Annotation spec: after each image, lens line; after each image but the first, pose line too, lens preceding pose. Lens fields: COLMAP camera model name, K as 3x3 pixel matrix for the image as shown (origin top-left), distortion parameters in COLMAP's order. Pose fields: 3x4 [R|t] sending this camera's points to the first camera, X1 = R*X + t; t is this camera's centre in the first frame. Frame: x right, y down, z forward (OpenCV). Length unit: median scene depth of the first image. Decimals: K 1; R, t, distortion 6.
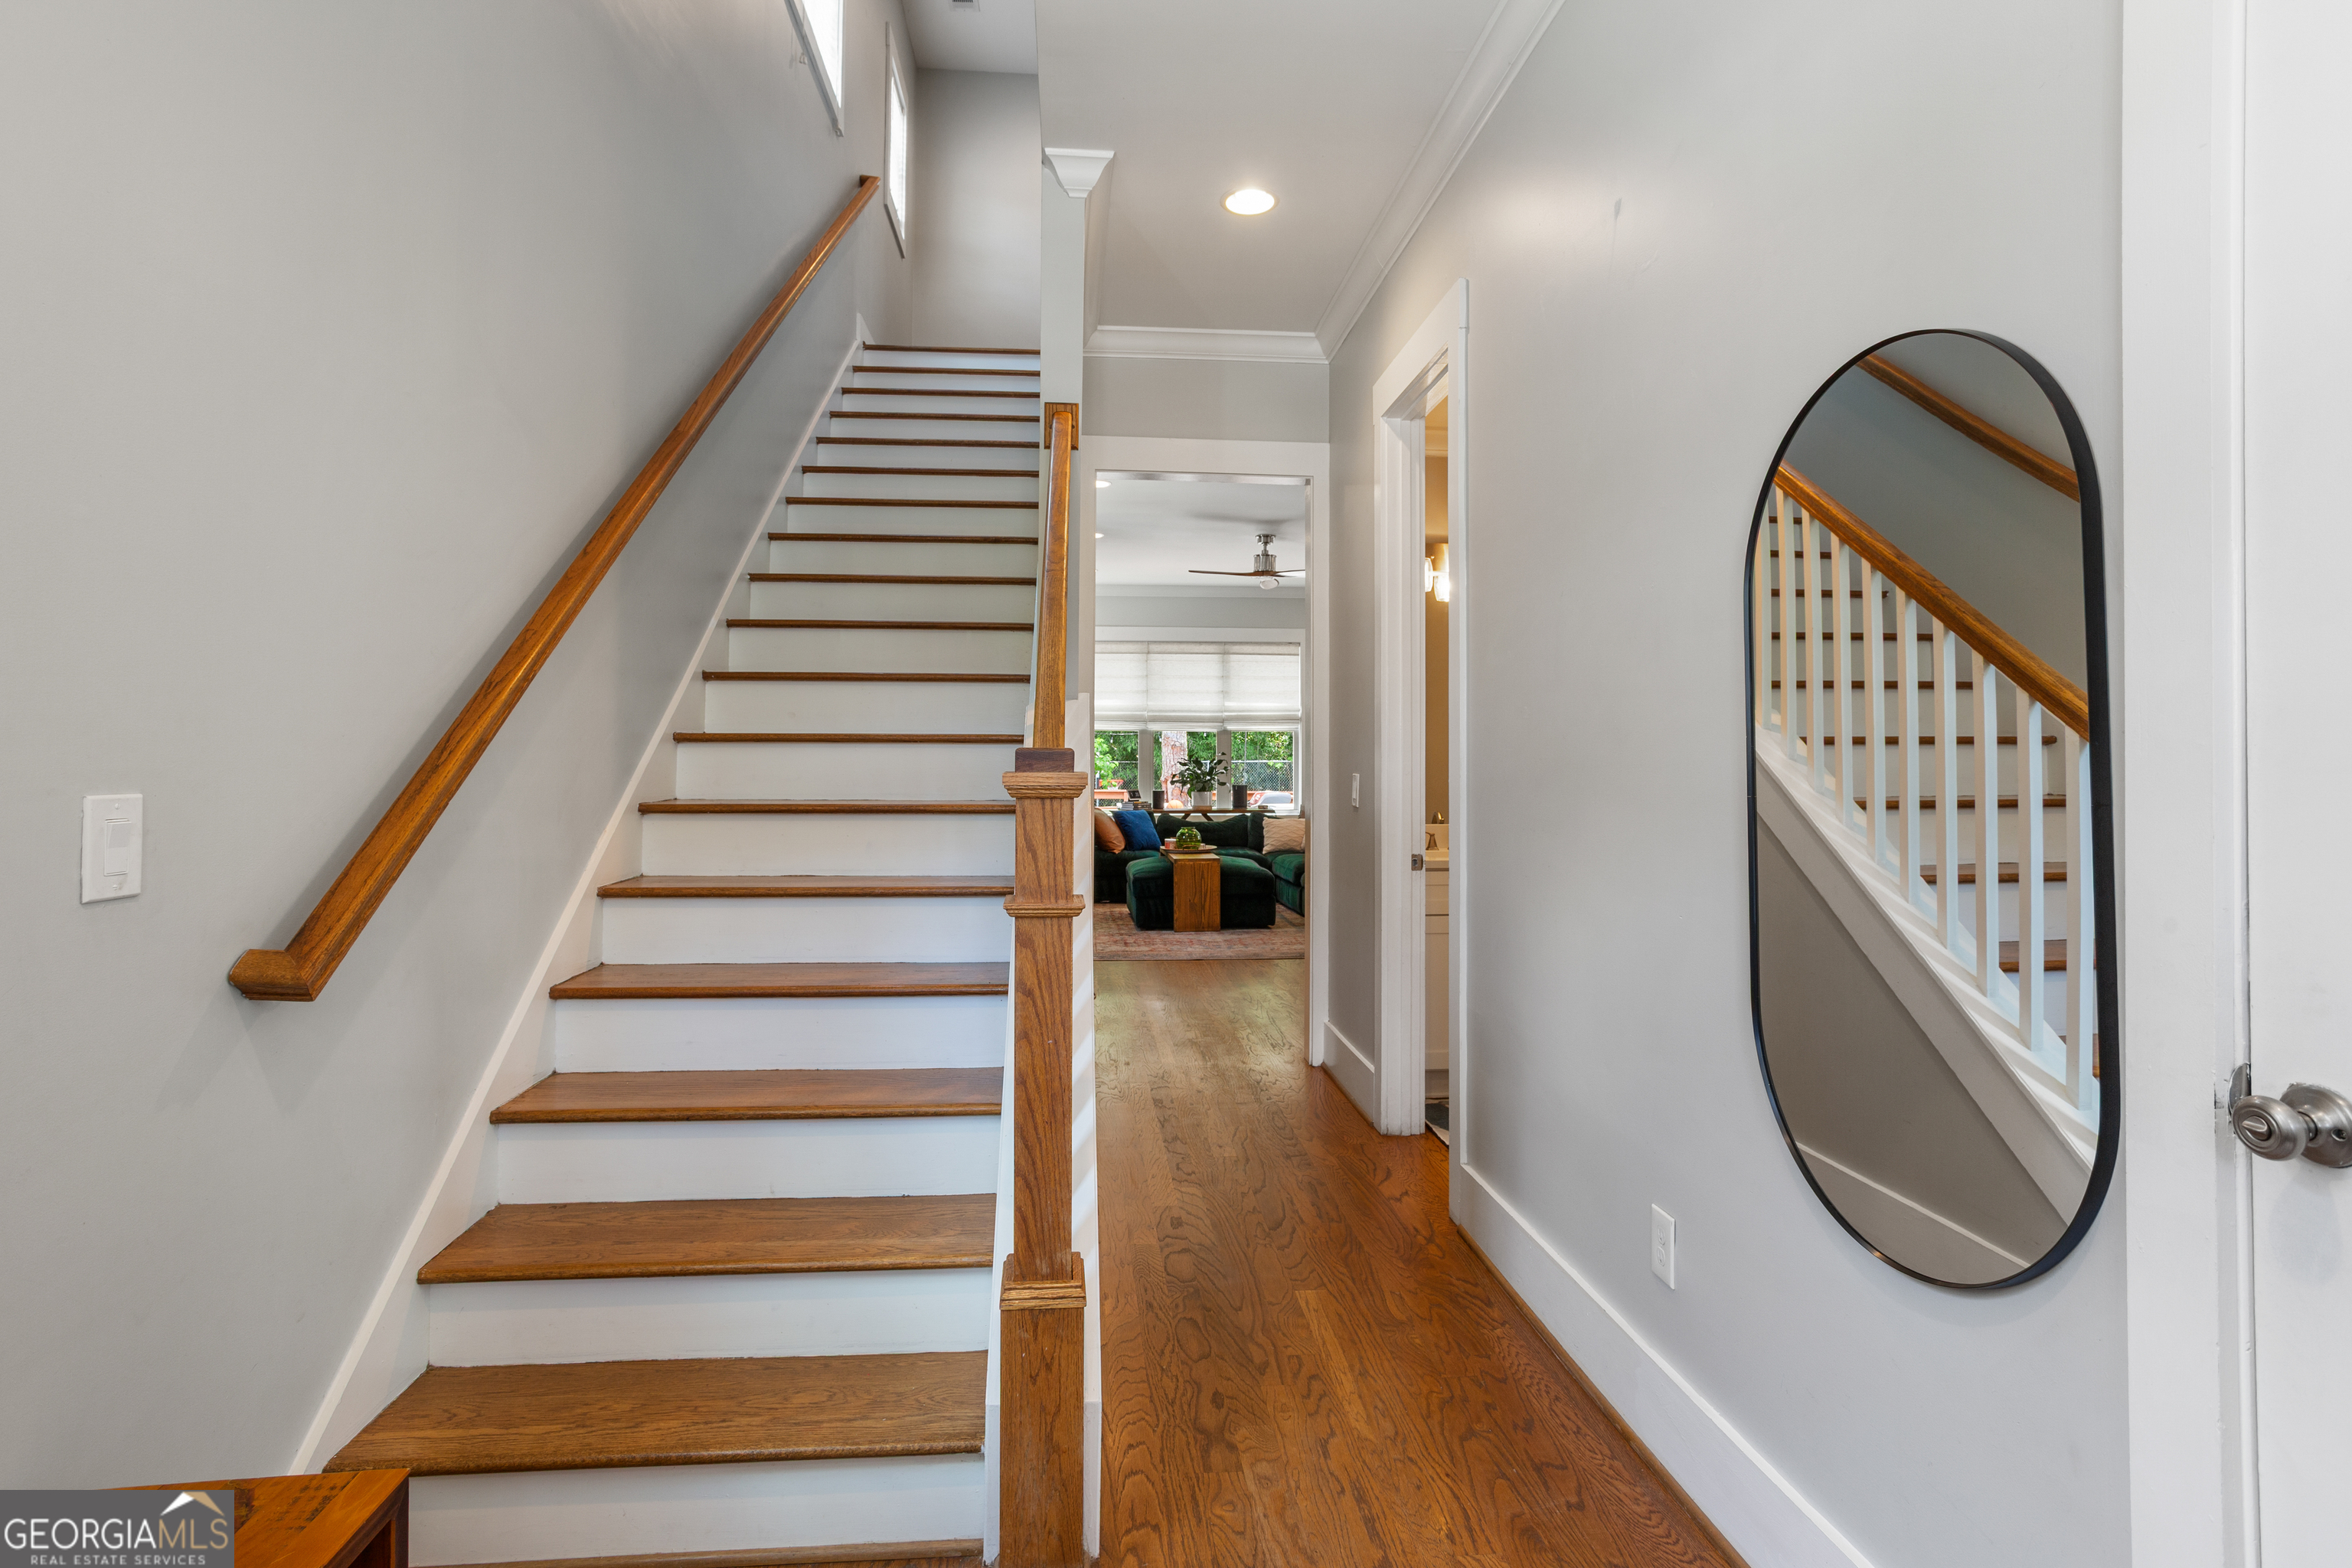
lens RADIAL K [[1138.7, 0, 1167.6], [0, 1138.7, 787.3], [0, 0, 1]] dist [-0.051728, 0.026881]
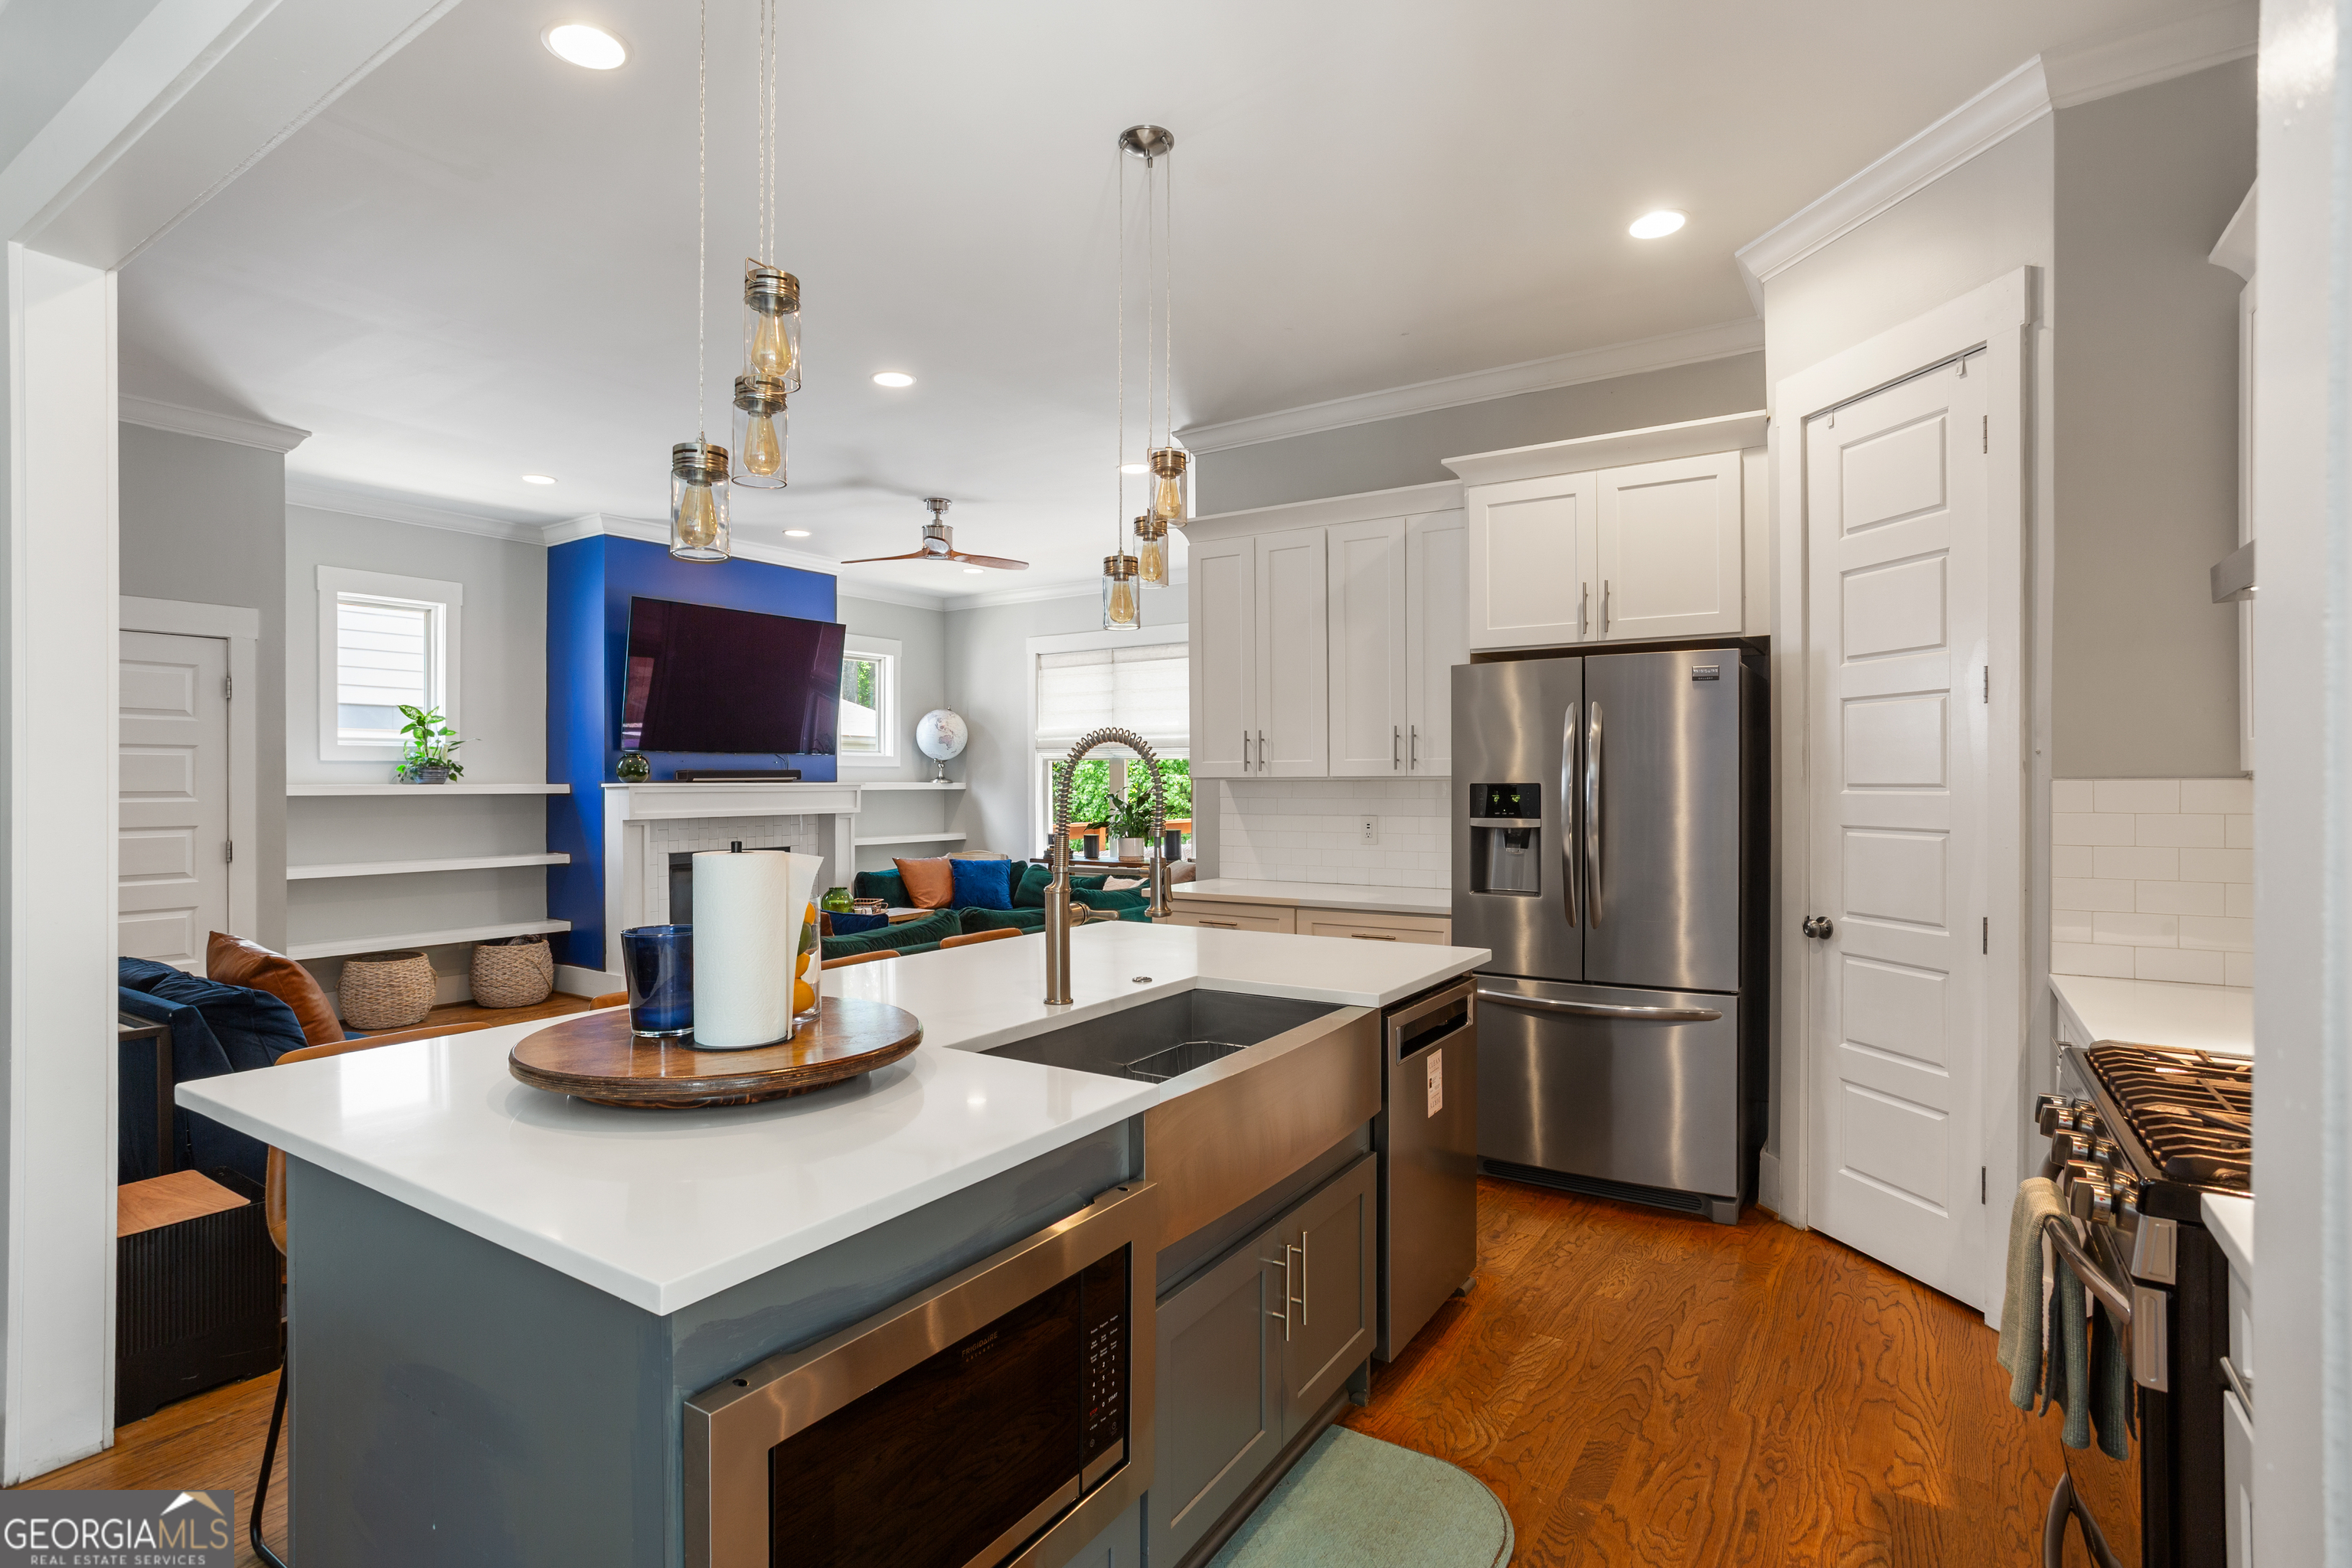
lens RADIAL K [[1138.7, 0, 1167.6], [0, 1138.7, 787.3], [0, 0, 1]] dist [-0.051728, 0.026881]
pose [[0.788663, -0.002186, -0.614822, 0.556031], [-0.007883, 0.999876, -0.013667, -0.020587], [0.614775, 0.015626, 0.788547, 0.427518]]
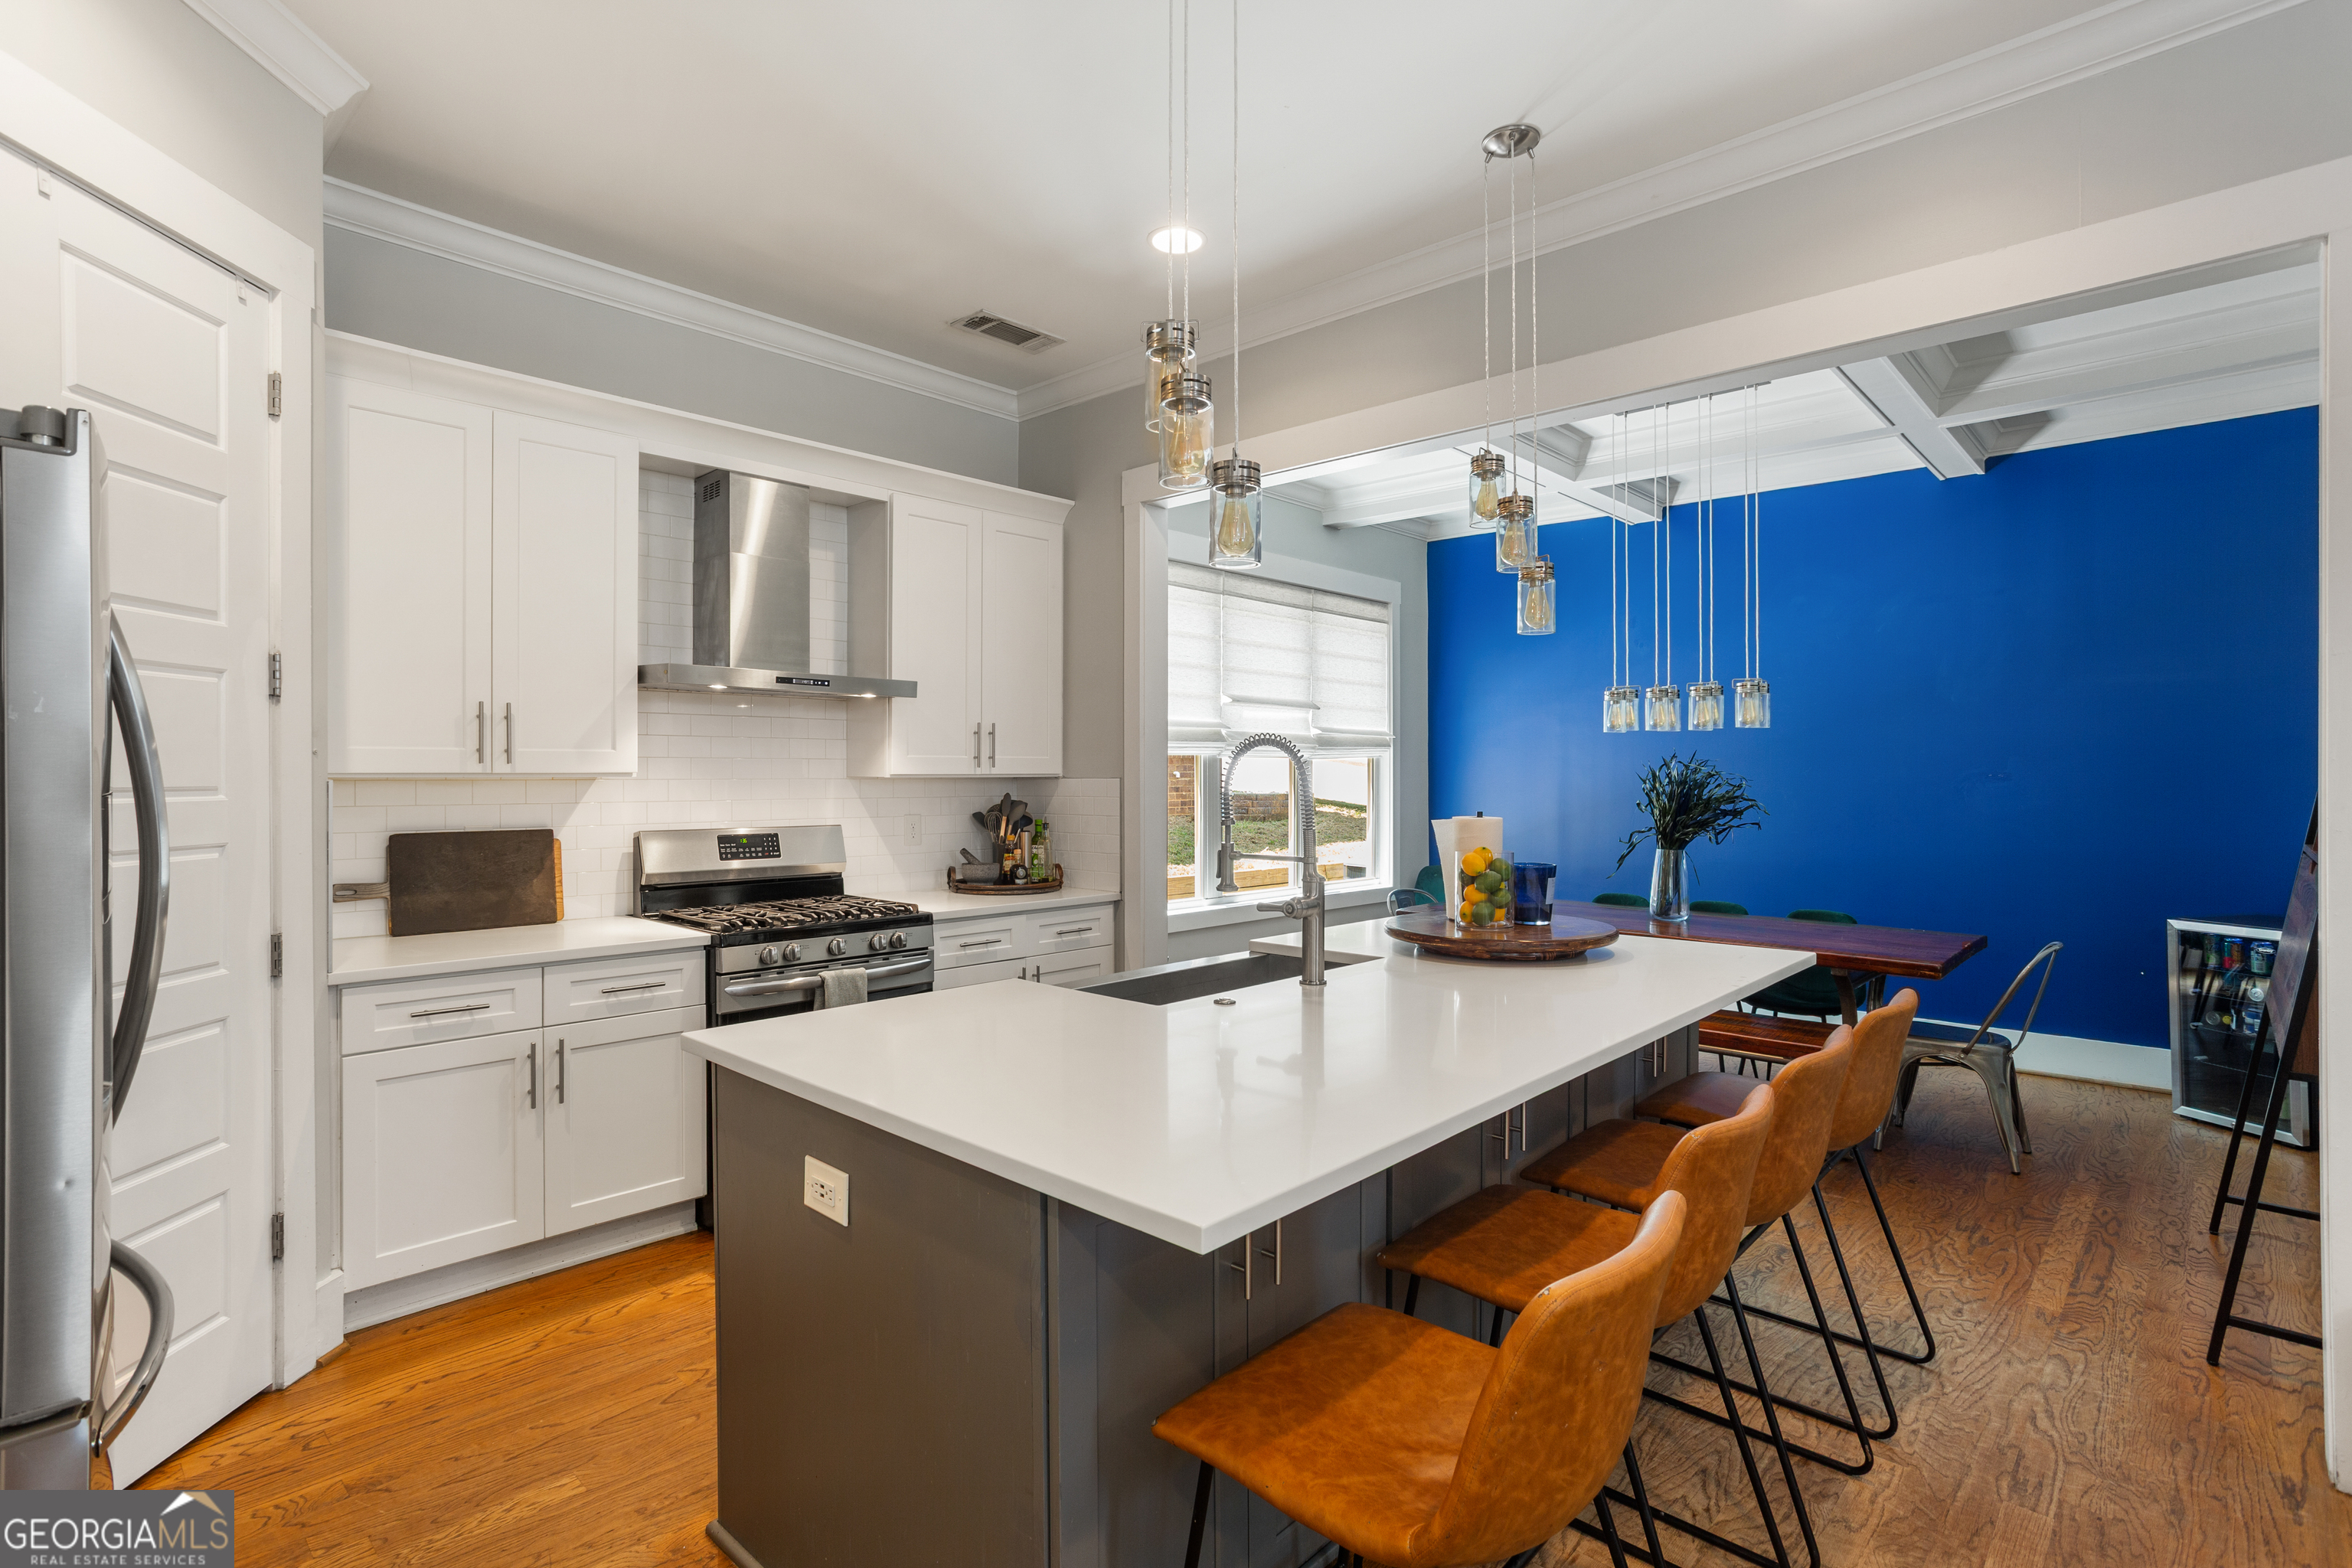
lens RADIAL K [[1138.7, 0, 1167.6], [0, 1138.7, 787.3], [0, 0, 1]] dist [-0.051728, 0.026881]
pose [[-0.668365, -0.010518, 0.743759, 0.253588], [0.016428, 0.999447, 0.028896, -0.029708], [-0.743652, 0.031531, -0.667823, 0.763653]]
